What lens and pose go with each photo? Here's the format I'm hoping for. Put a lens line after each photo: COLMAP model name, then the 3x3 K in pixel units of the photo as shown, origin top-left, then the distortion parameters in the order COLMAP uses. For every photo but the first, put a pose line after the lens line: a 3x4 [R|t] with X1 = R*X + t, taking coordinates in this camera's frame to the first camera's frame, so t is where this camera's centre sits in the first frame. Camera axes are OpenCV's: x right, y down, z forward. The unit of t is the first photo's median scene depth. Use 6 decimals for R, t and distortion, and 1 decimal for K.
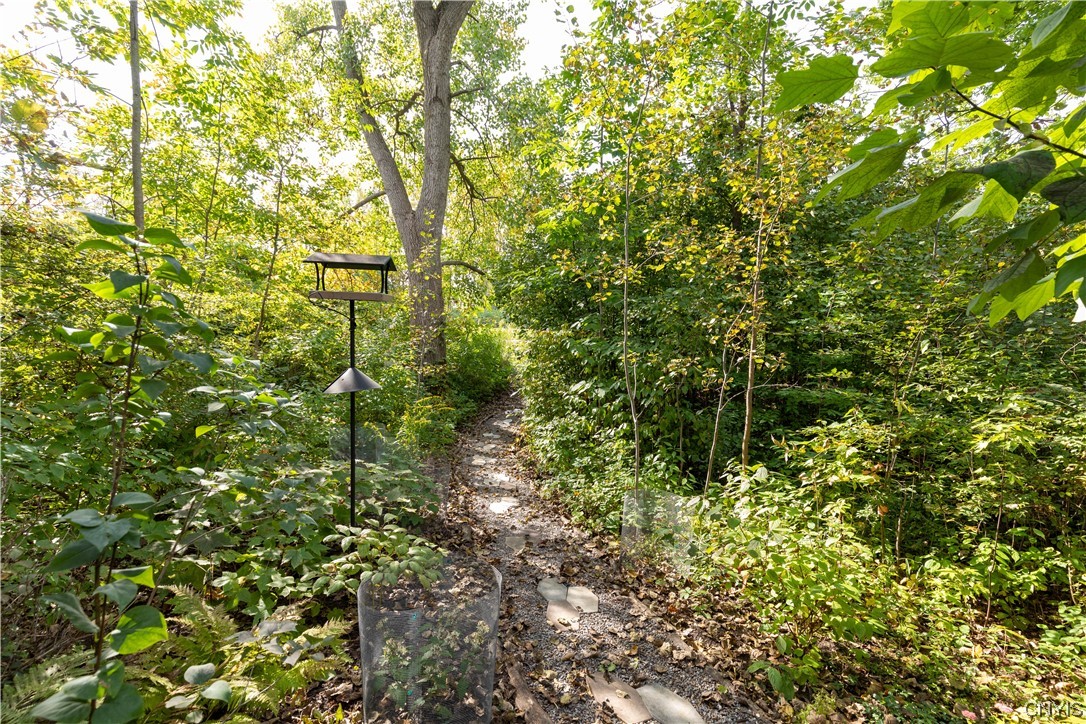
lens RADIAL K [[481.5, 0, 541.9], [0, 481.5, 364.4], [0, 0, 1]] dist [0.006607, -0.000317]
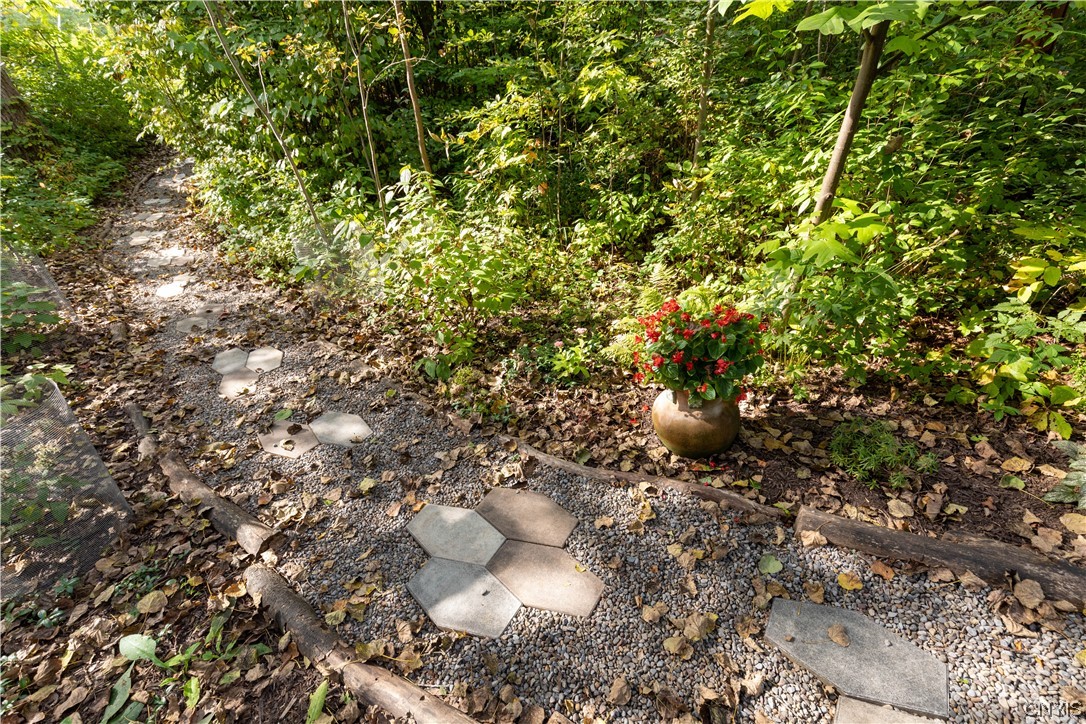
lens RADIAL K [[481.5, 0, 545.8], [0, 481.5, 364.1], [0, 0, 1]] dist [0.006607, -0.000317]
pose [[0.876021, -0.349578, 0.332240, 0.227599], [0.124246, 0.829238, 0.544910, 0.050055], [-0.465995, -0.436073, 0.769863, 0.026736]]
